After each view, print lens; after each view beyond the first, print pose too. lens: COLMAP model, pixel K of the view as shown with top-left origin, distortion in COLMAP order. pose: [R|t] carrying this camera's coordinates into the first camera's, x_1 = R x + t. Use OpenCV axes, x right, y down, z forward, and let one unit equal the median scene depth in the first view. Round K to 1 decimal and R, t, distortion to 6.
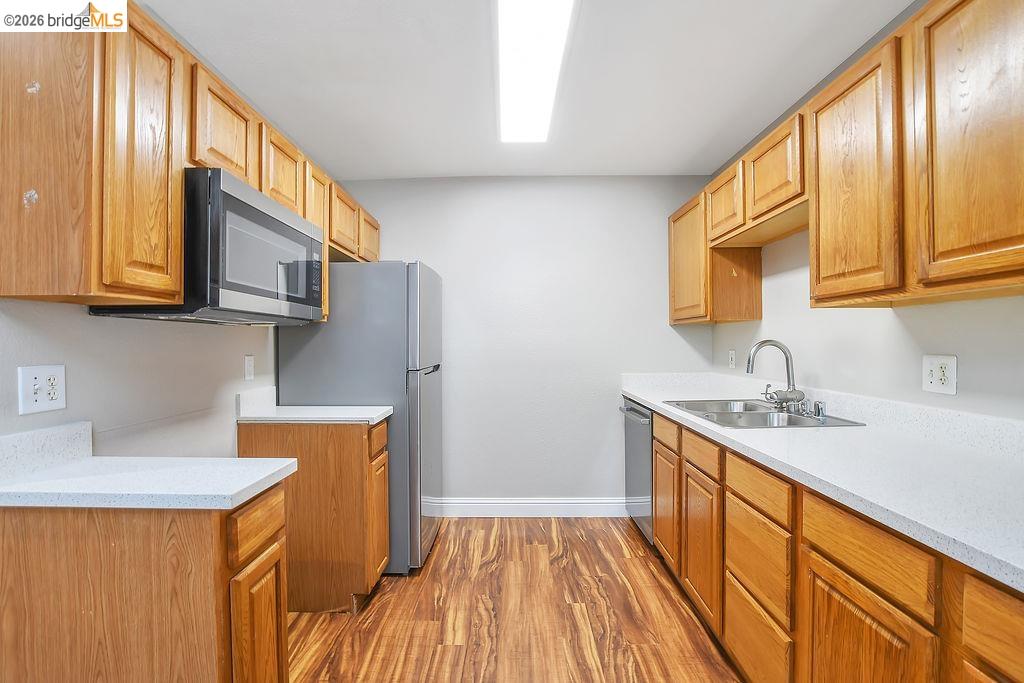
lens RADIAL K [[470.1, 0, 509.2], [0, 470.1, 342.8], [0, 0, 1]] dist [-0.019289, 0.000247]
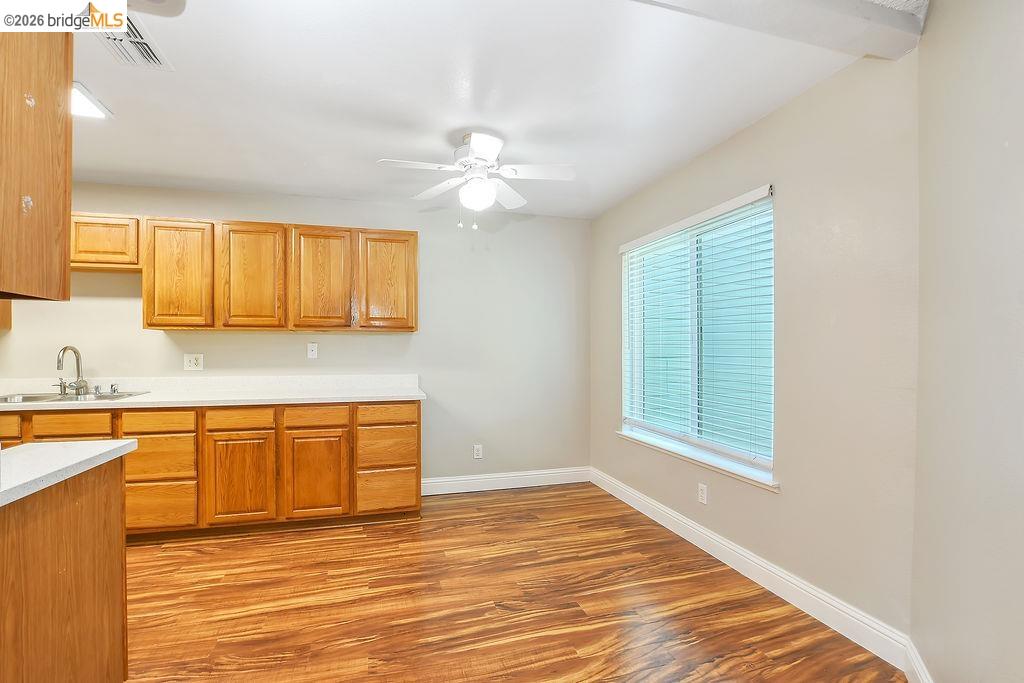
lens RADIAL K [[467.5, 0, 511.4], [0, 467.5, 347.0], [0, 0, 1]] dist [-0.022451, -0.000140]
pose [[-0.293675, 0.010509, 0.955848, -1.978801], [0.003112, 0.999945, -0.010037, 0.025329], [-0.955900, 0.000027, -0.293691, 0.201429]]
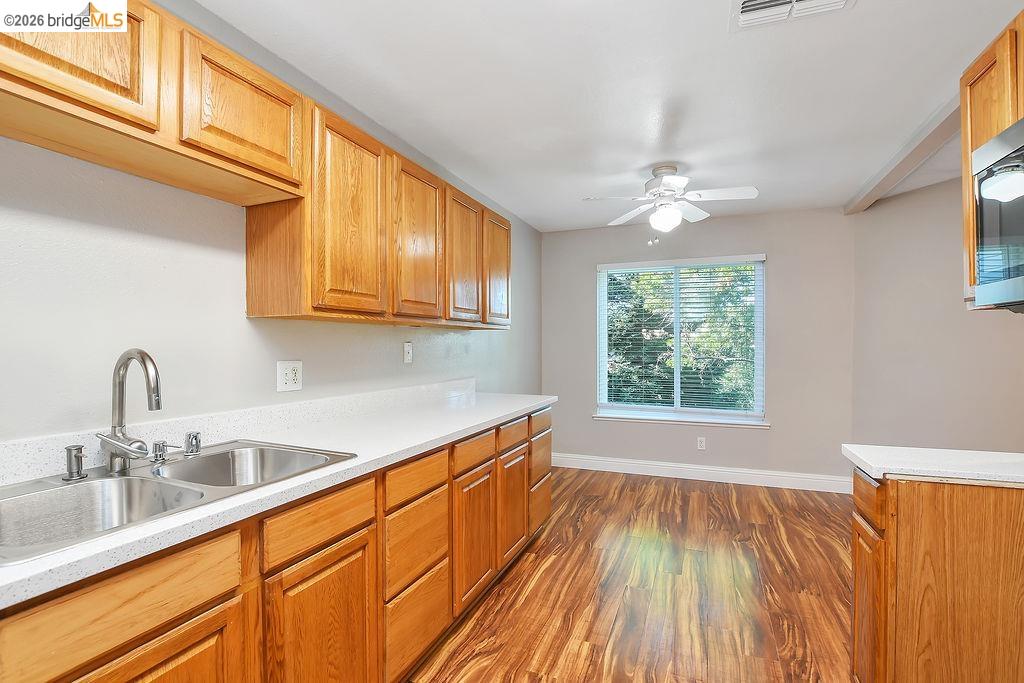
lens RADIAL K [[470.1, 0, 509.2], [0, 470.1, 342.8], [0, 0, 1]] dist [-0.019289, 0.000247]
pose [[-0.932600, 0.011096, 0.360741, -0.102214], [0.008686, 0.999928, -0.008303, -0.007324], [-0.360807, -0.004610, -0.932629, 2.295872]]
